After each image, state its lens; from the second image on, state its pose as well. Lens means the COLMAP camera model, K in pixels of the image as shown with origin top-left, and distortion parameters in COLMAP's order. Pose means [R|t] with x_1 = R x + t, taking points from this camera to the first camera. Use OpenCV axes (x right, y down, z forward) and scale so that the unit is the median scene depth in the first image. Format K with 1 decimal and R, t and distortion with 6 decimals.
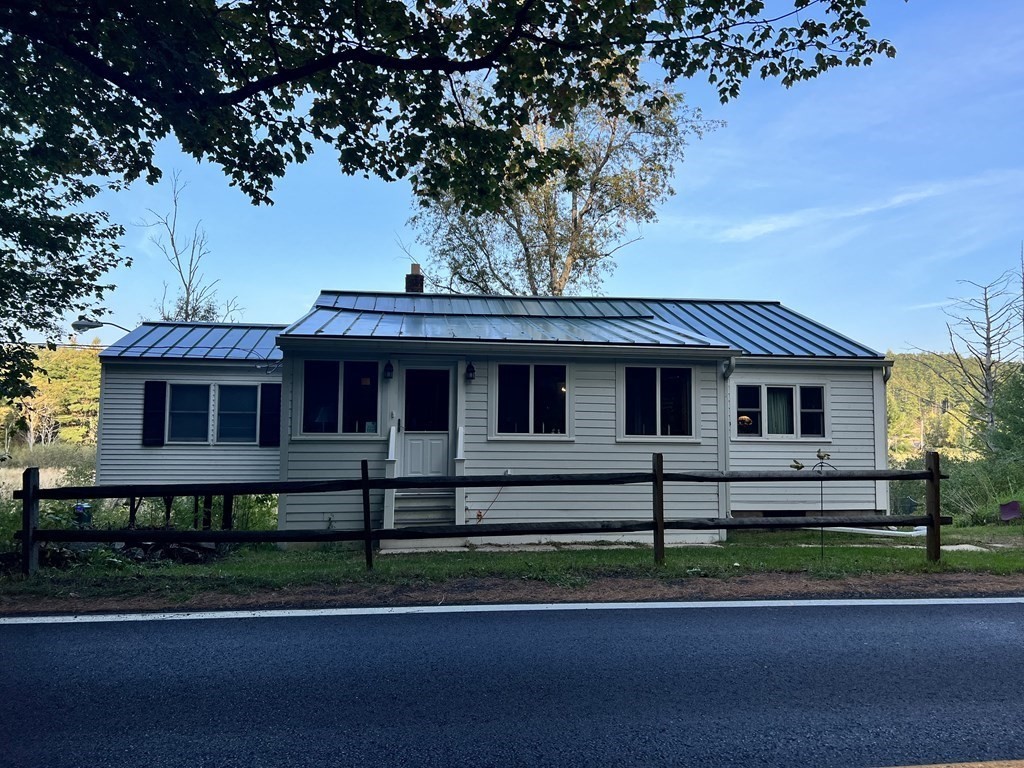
lens RADIAL K [[777.3, 0, 514.1], [0, 777.3, 374.2], [0, 0, 1]] dist [0.057425, -0.058765]
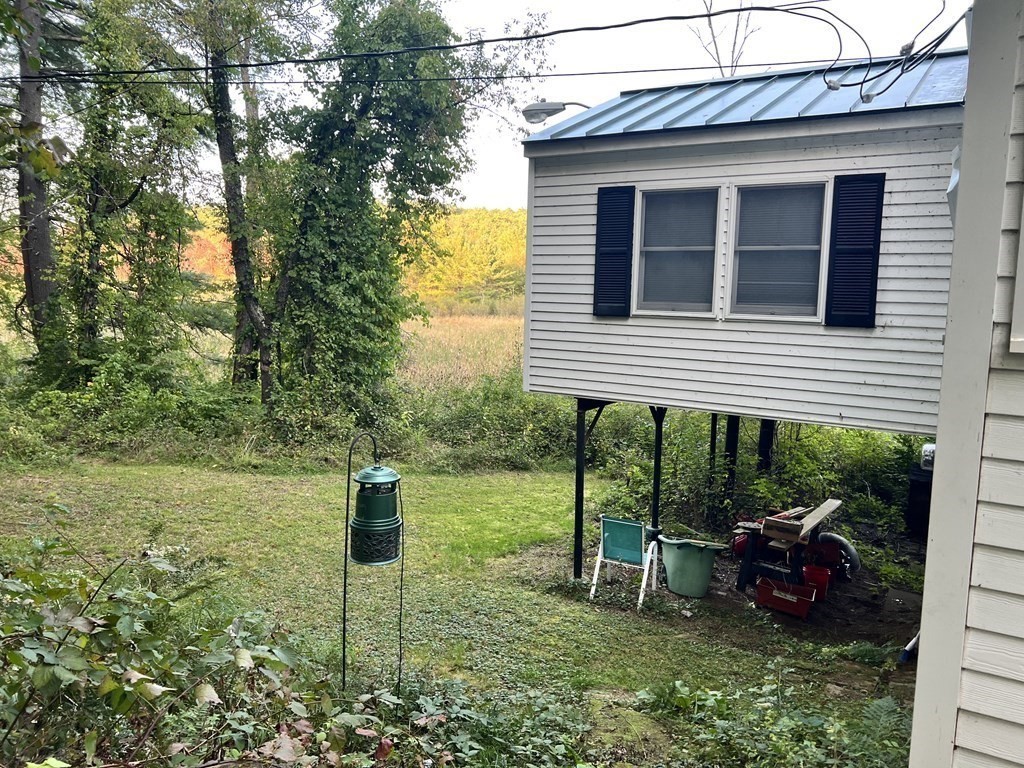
lens RADIAL K [[777.3, 0, 516.9], [0, 777.3, 385.7], [0, 0, 1]] dist [0.057425, -0.058765]
pose [[0.776191, 0.085732, -0.624642, -0.060945], [0.041818, 0.981531, 0.186678, 0.012273], [0.629109, -0.171019, 0.758270, 0.184488]]
